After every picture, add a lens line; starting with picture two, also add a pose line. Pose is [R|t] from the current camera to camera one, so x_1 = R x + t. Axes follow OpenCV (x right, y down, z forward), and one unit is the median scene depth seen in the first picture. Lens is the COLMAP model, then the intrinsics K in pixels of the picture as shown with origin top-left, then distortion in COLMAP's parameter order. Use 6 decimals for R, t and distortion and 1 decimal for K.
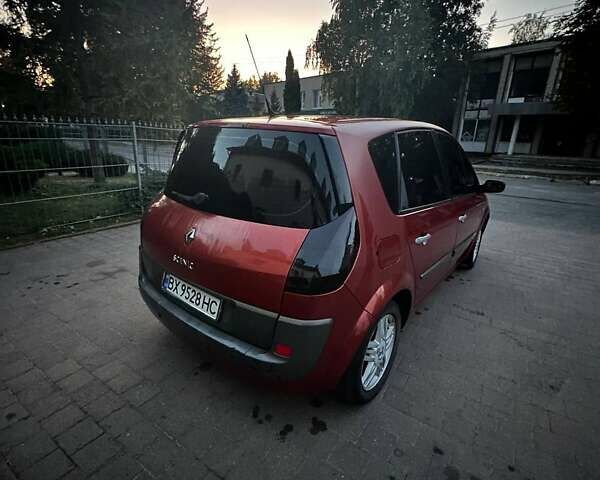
lens RADIAL K [[321.4, 0, 300.0], [0, 321.4, 240.0], [0, 0, 1]] dist [-0.003925, 0.000056]
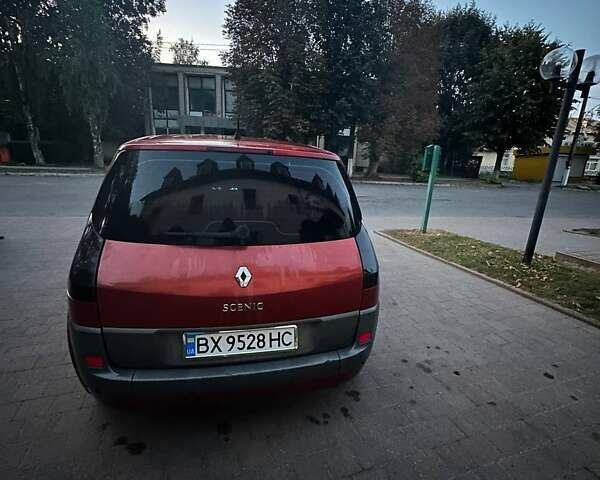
lens RADIAL K [[321.4, 0, 300.0], [0, 321.4, 240.0], [0, 0, 1]] dist [-0.003925, 0.000056]
pose [[0.610864, -0.205320, 0.764649, -0.078145], [0.217509, 0.972149, 0.087273, -0.013112], [-0.761272, 0.113006, 0.638510, 0.026913]]
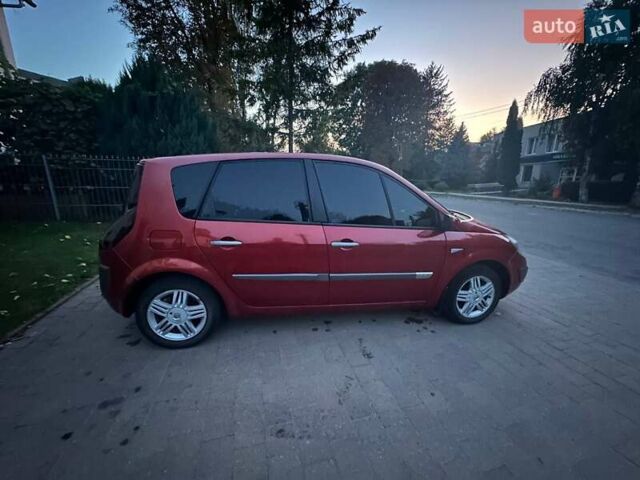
lens RADIAL K [[259.0, 0, 320.0], [0, 259.0, 240.0], [0, 0, 1]] dist [-0.000873, -0.000138]
pose [[0.742918, 0.138346, -0.654930, 0.133280], [-0.201934, 0.979147, -0.022231, -0.006636], [0.638197, 0.148769, 0.755363, 0.047648]]
